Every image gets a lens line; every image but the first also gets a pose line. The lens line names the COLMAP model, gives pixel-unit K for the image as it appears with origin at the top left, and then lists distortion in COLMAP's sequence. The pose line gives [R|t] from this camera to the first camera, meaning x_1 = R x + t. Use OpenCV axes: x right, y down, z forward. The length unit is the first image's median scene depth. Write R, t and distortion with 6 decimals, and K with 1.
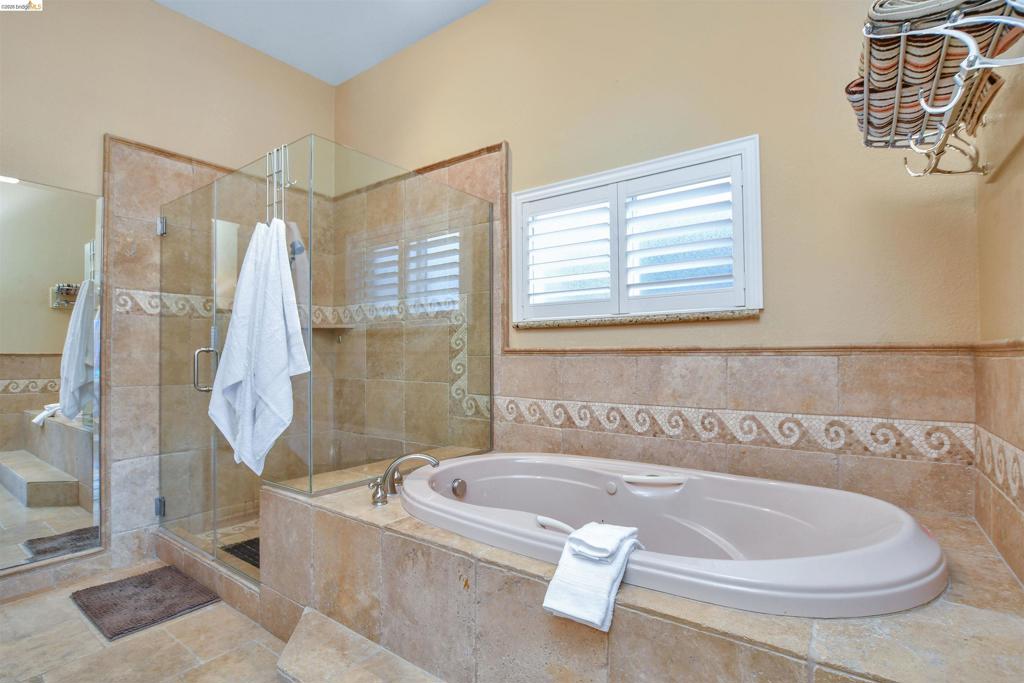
lens RADIAL K [[489.3, 0, 495.3], [0, 489.3, 348.1], [0, 0, 1]] dist [-0.019867, 0.000681]
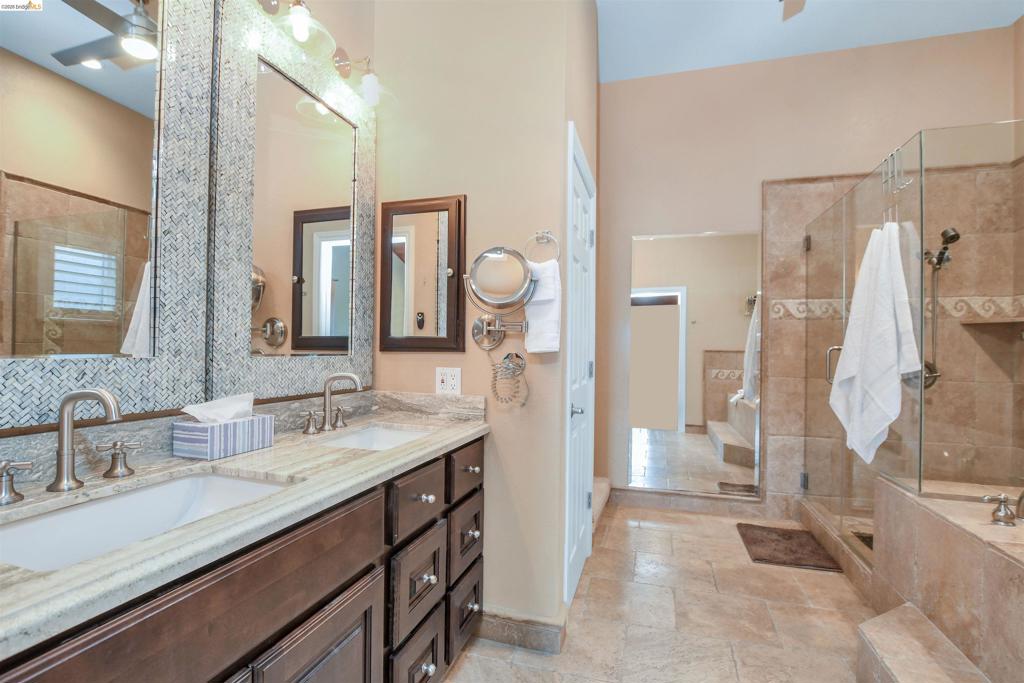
lens RADIAL K [[489.3, 0, 495.3], [0, 489.3, 348.1], [0, 0, 1]] dist [-0.019867, 0.000681]
pose [[0.316732, 0.003055, -0.948510, 0.200807], [-0.000416, 0.999995, 0.003081, 0.000354], [0.948515, -0.000581, 0.316731, -0.096746]]
